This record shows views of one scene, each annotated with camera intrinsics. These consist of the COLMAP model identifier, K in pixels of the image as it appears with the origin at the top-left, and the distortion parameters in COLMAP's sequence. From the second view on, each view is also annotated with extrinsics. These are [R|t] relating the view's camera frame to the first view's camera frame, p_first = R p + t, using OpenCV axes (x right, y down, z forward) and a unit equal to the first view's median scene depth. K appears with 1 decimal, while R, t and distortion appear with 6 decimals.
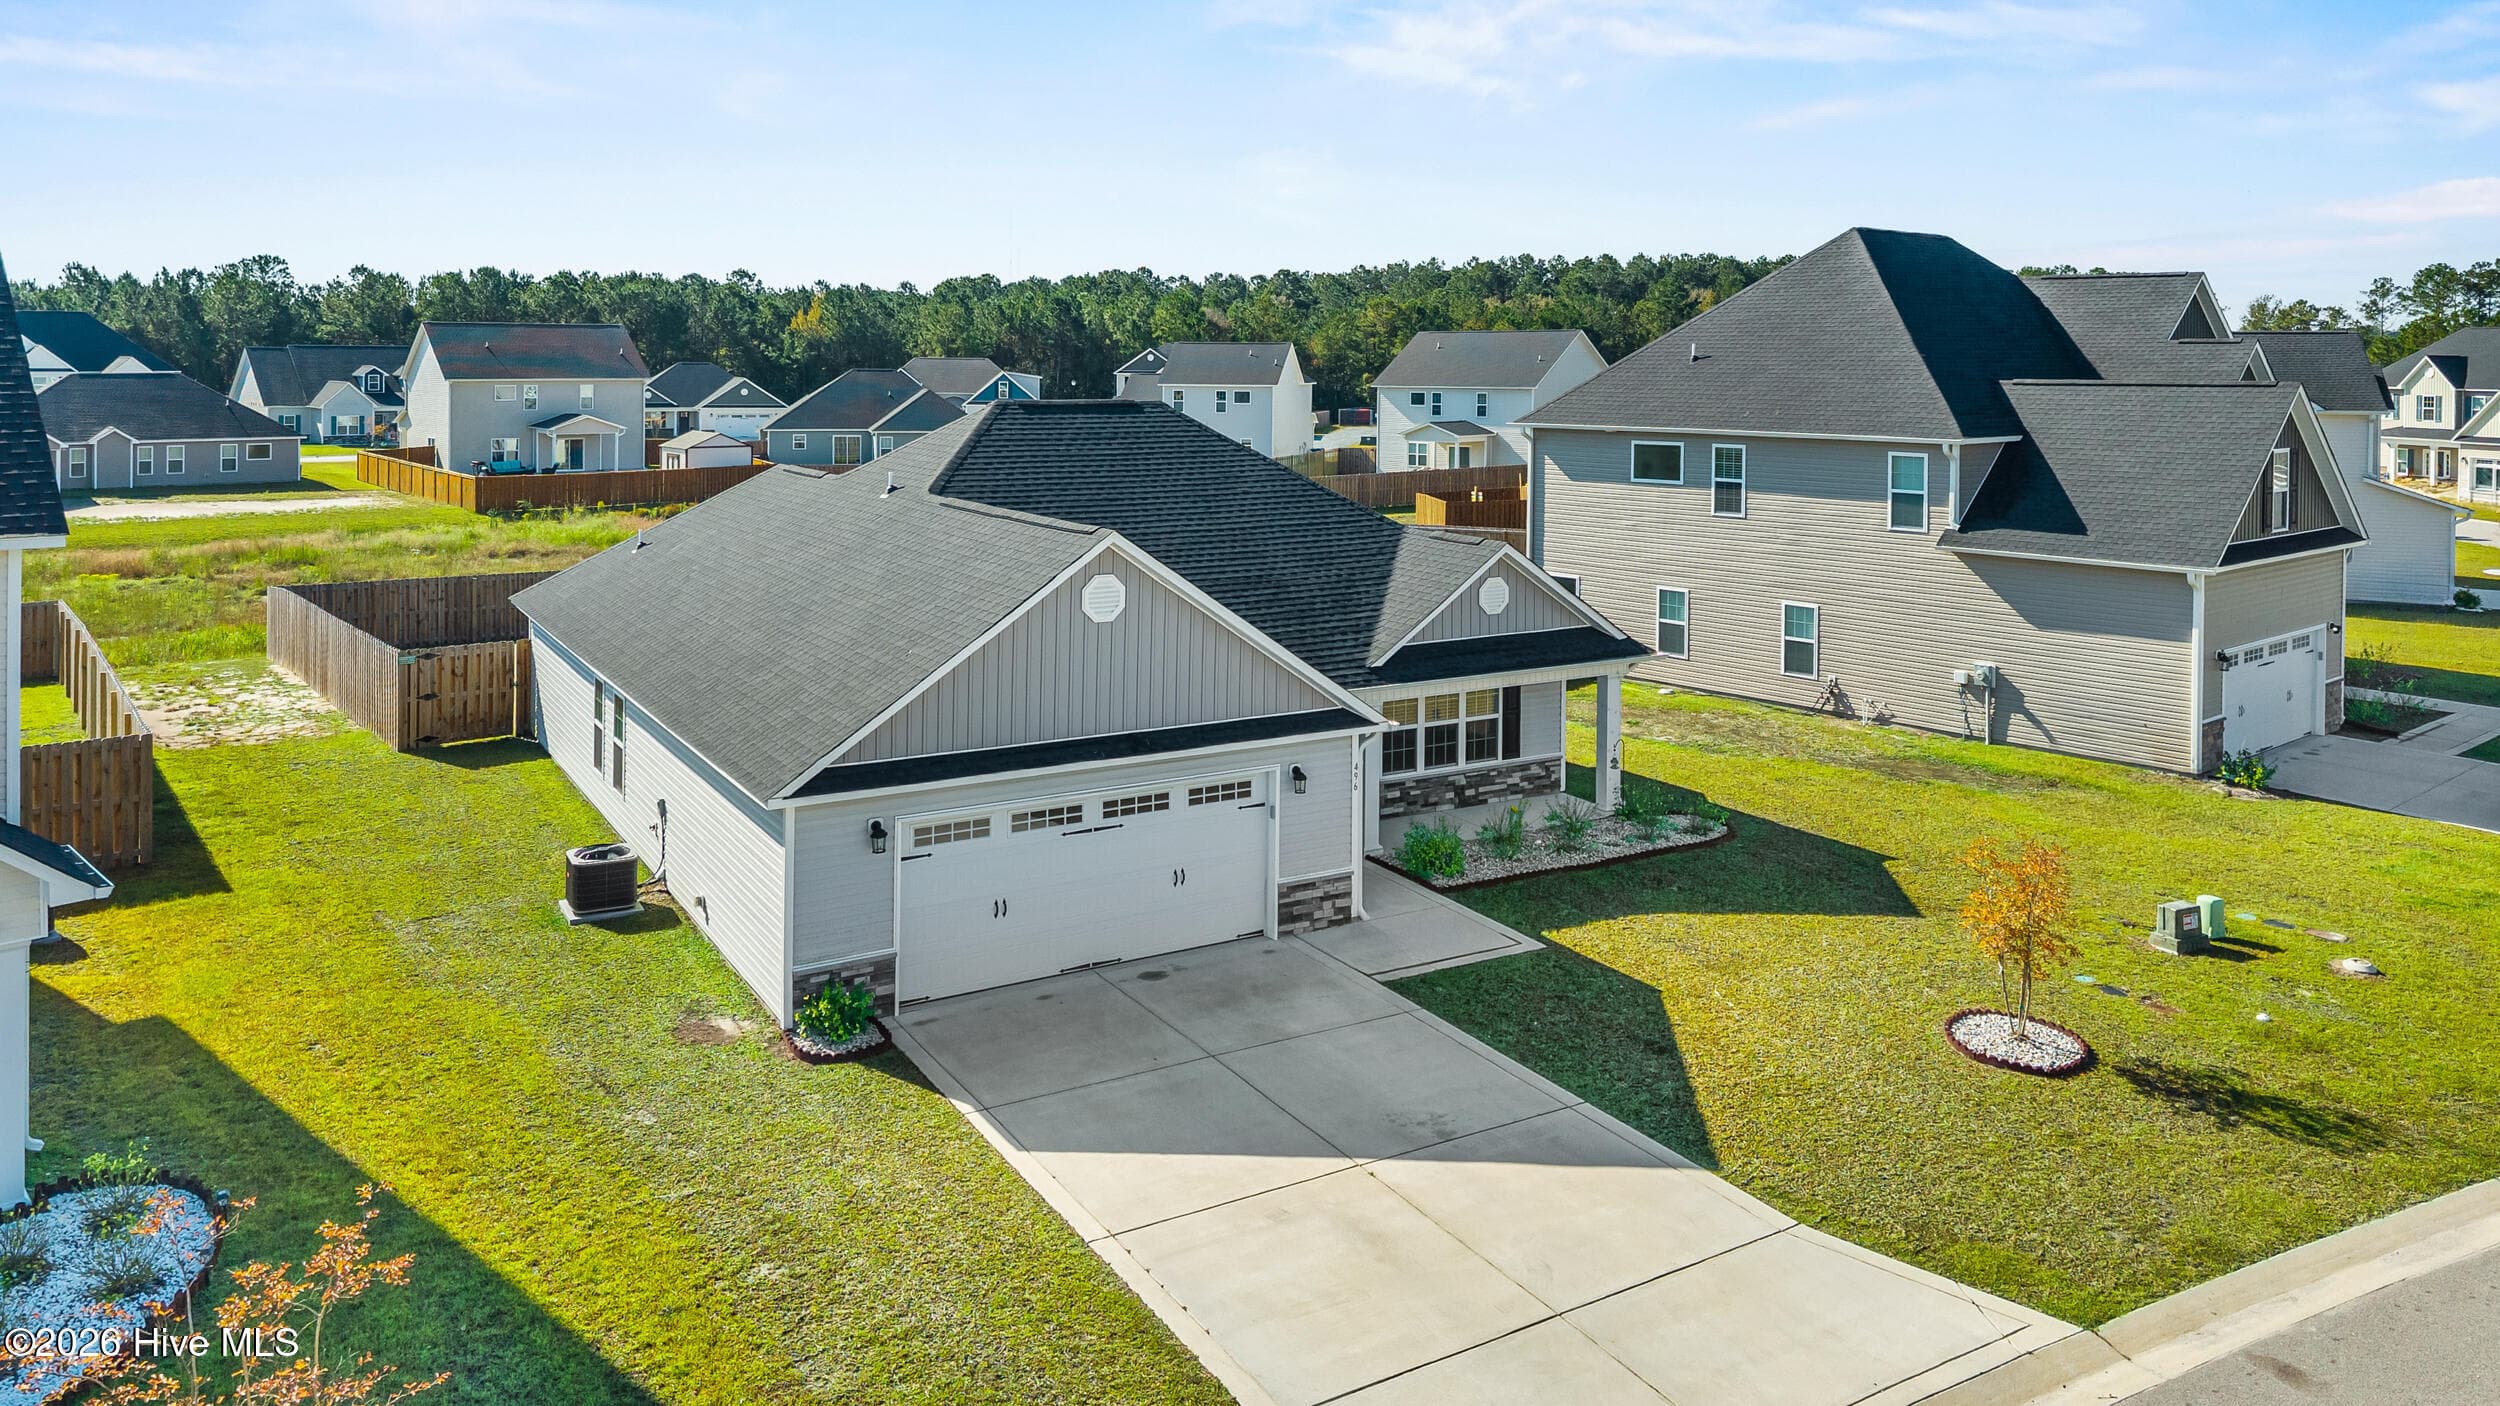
lens RADIAL K [[1728.0, 0, 1204.0], [0, 1728.0, 393.7], [0, 0, 1]] dist [0.055987, -0.067267]
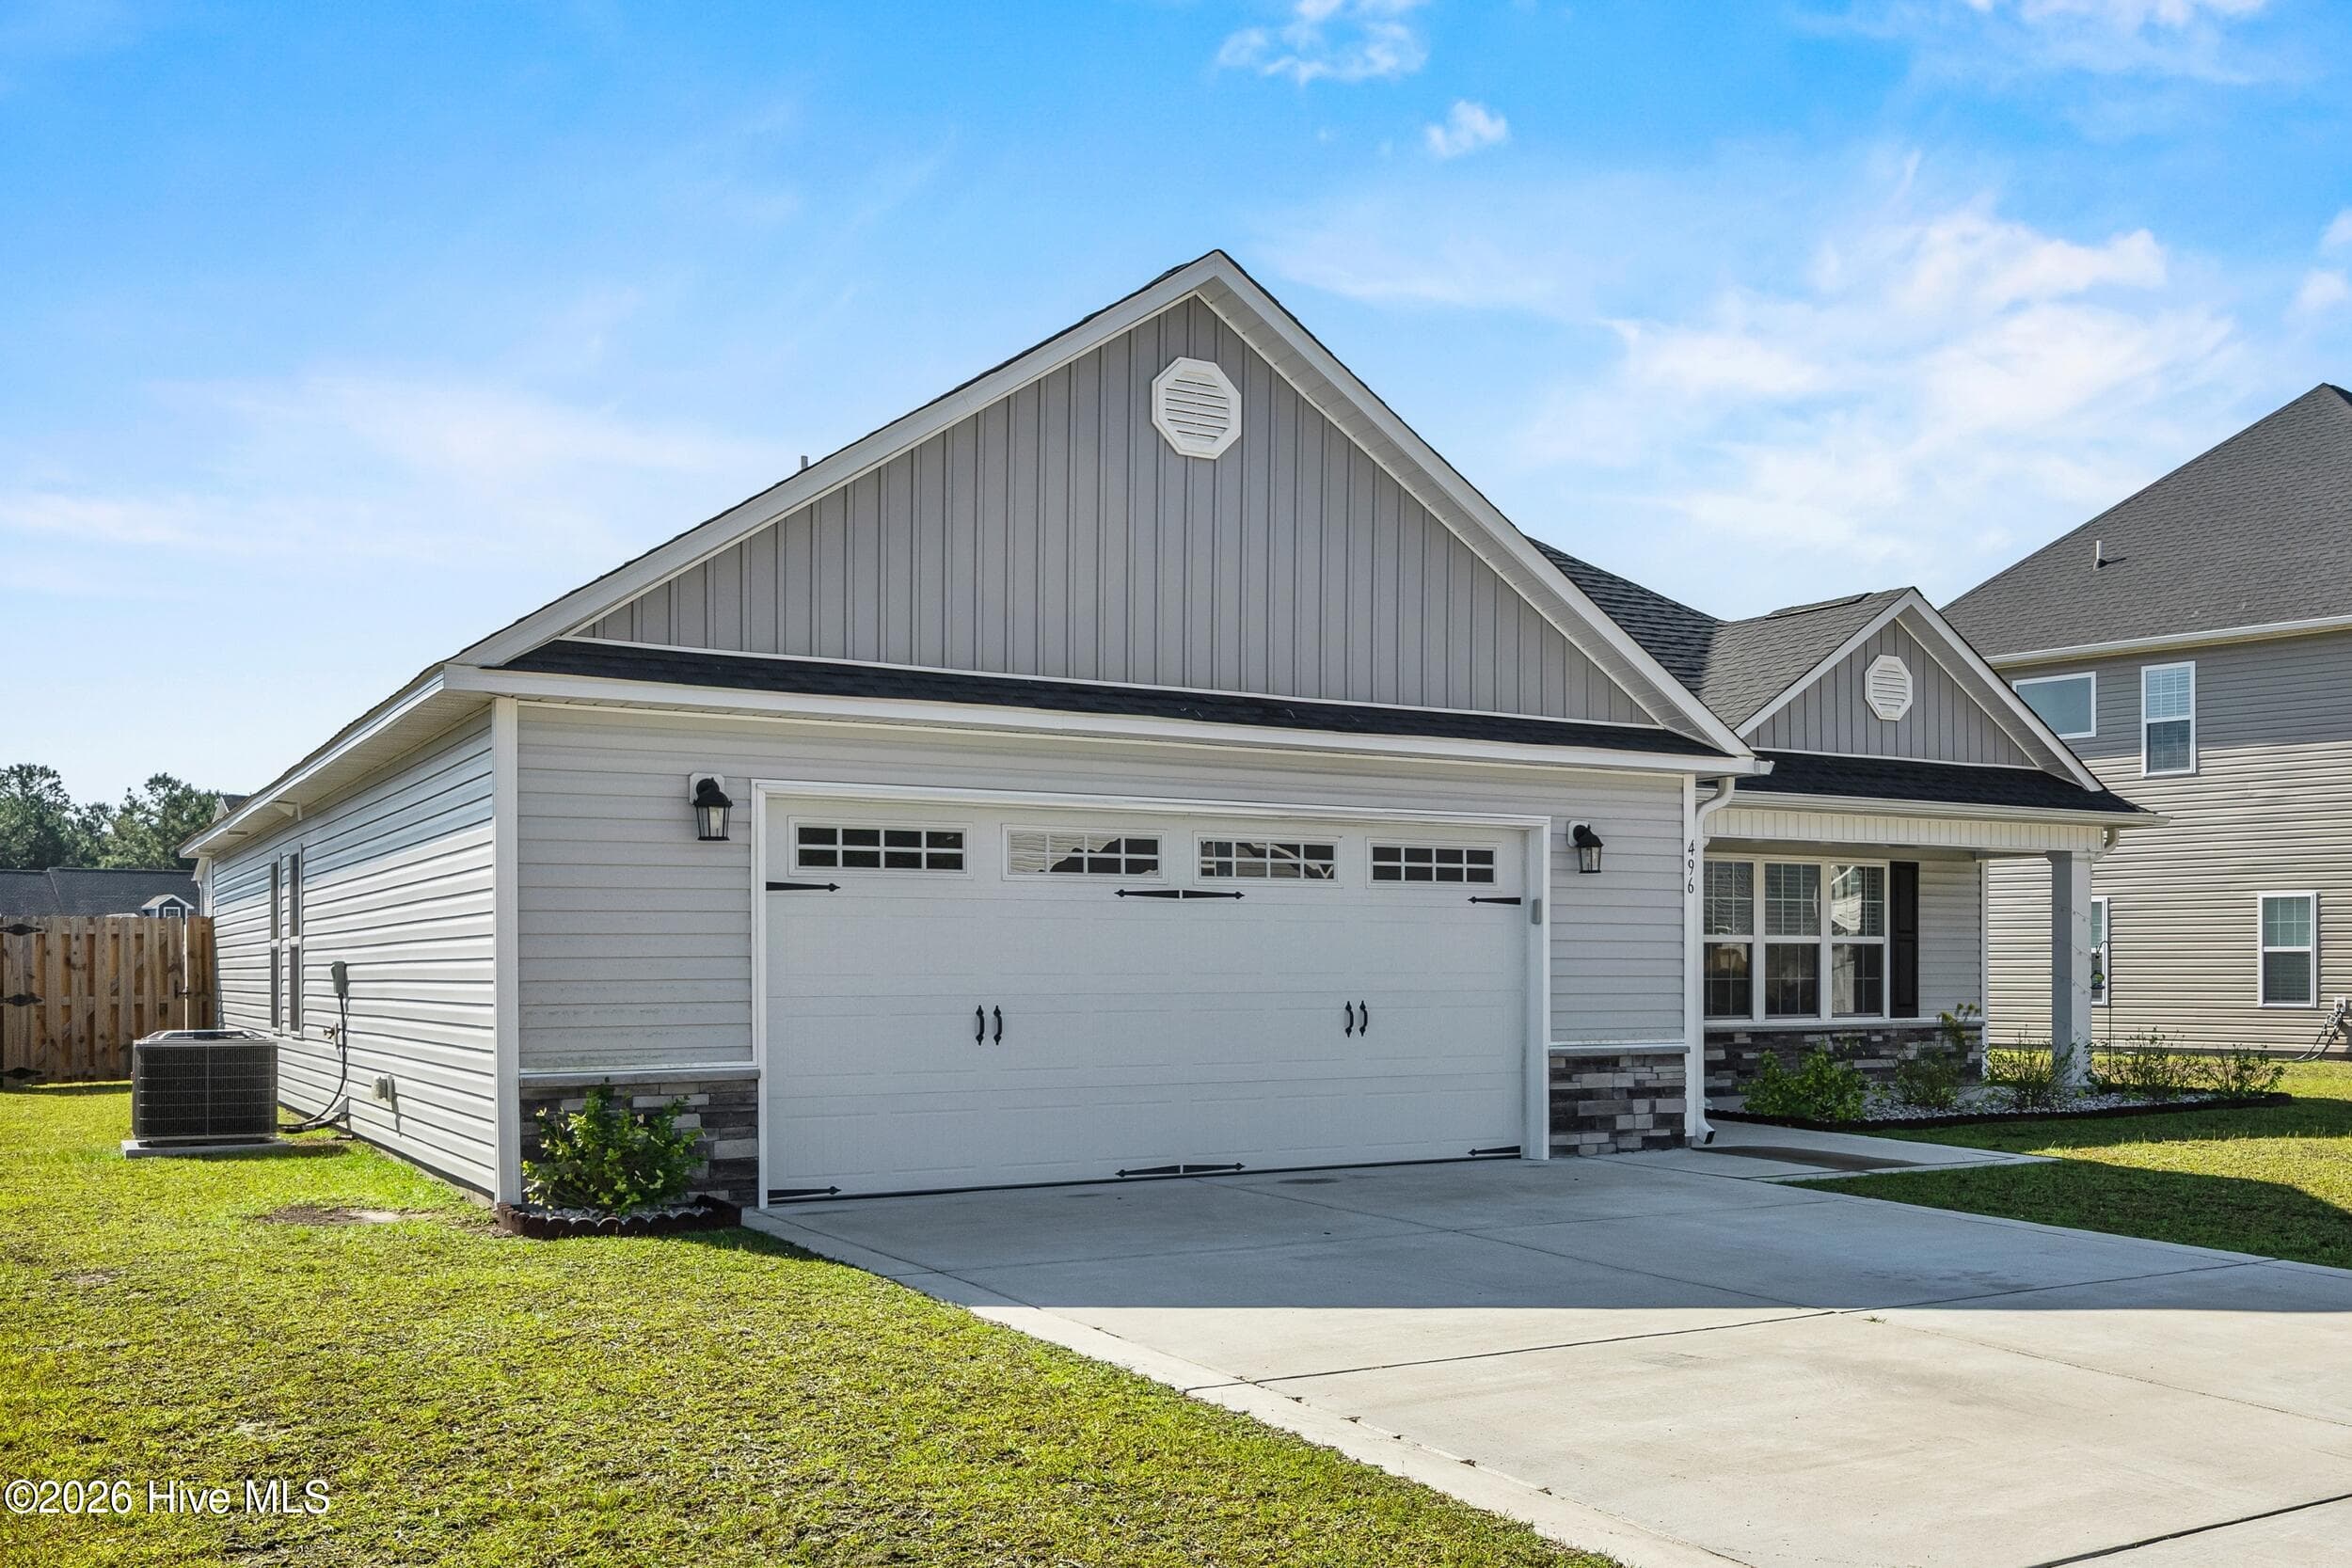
lens RADIAL K [[2213.3, 0, 1483.7], [0, 2213.3, 988.2], [0, 0, 1]] dist [-0.051177, 0.017453]
pose [[0.997078, -0.013681, 0.075156, -0.019847], [0.014955, 0.999753, -0.016412, 0.218449], [-0.074913, 0.017488, 0.997037, 0.281702]]
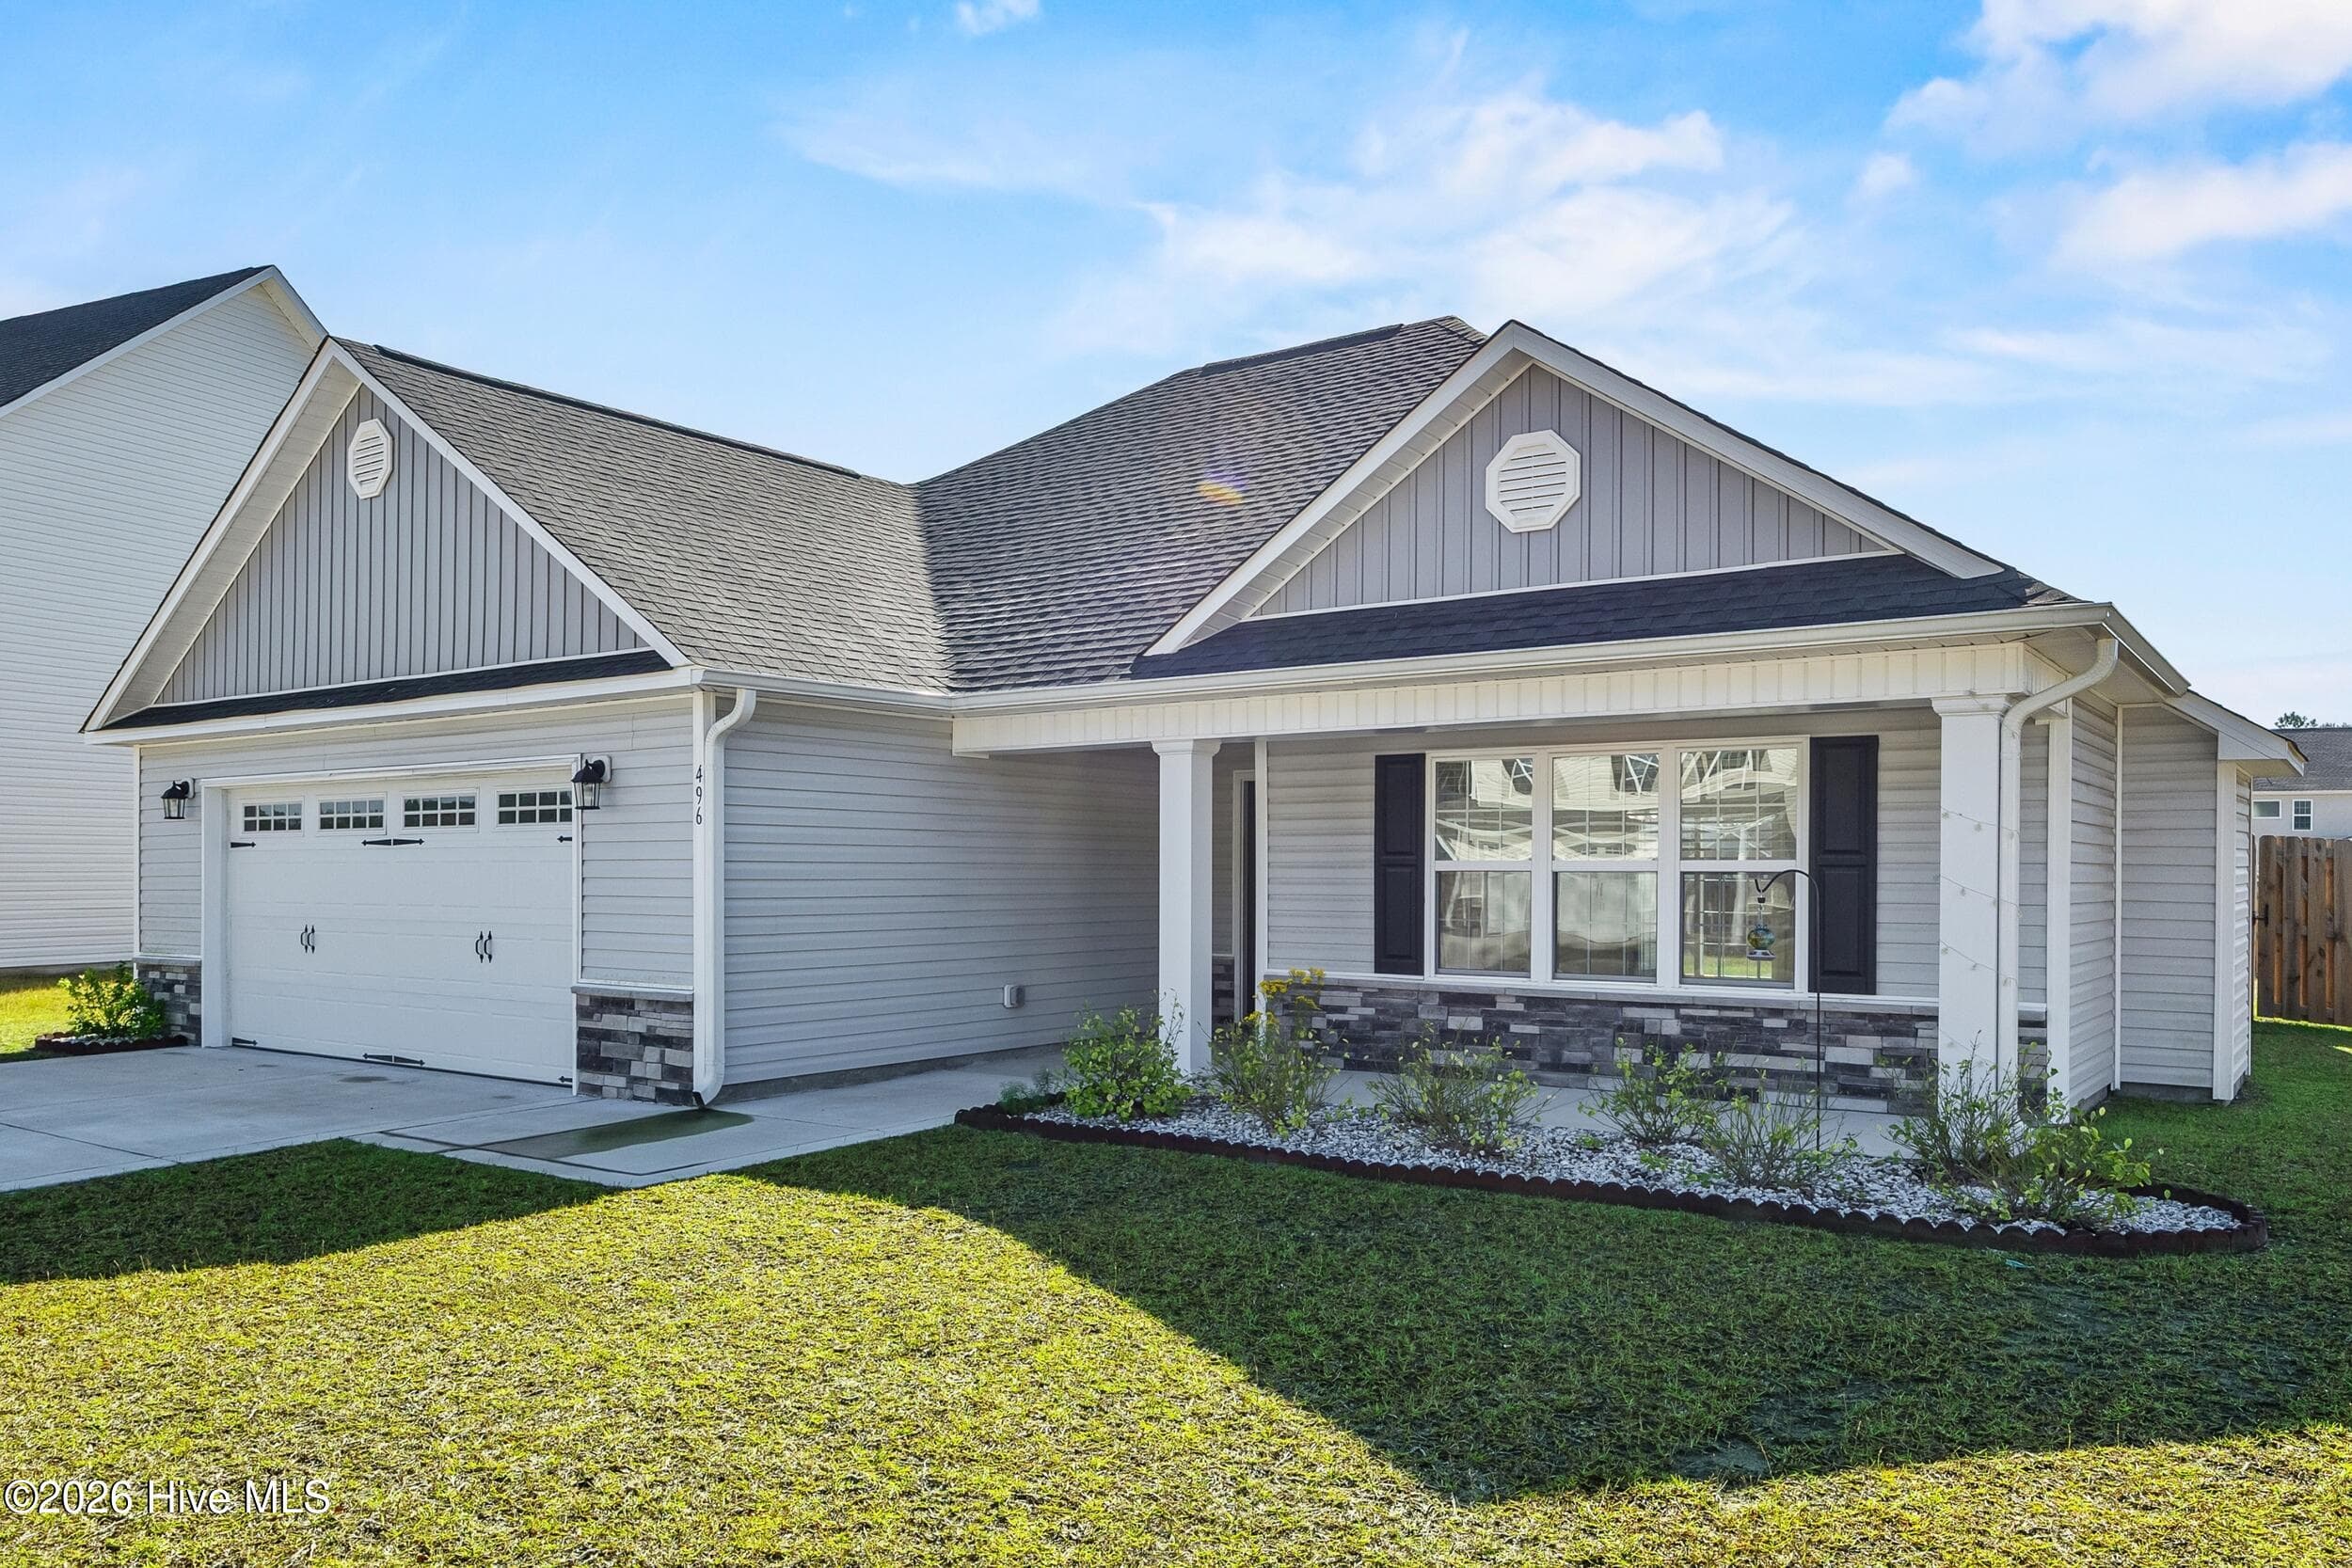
lens RADIAL K [[1695.2, 0, 1122.2], [0, 1695.2, 895.5], [0, 0, 1]] dist [-0.022714, 0.000875]
pose [[0.393591, 0.002131, -0.919283, 0.449794], [-0.020878, 0.999760, -0.006621, 0.203195], [0.919049, 0.021798, 0.393541, 0.756853]]
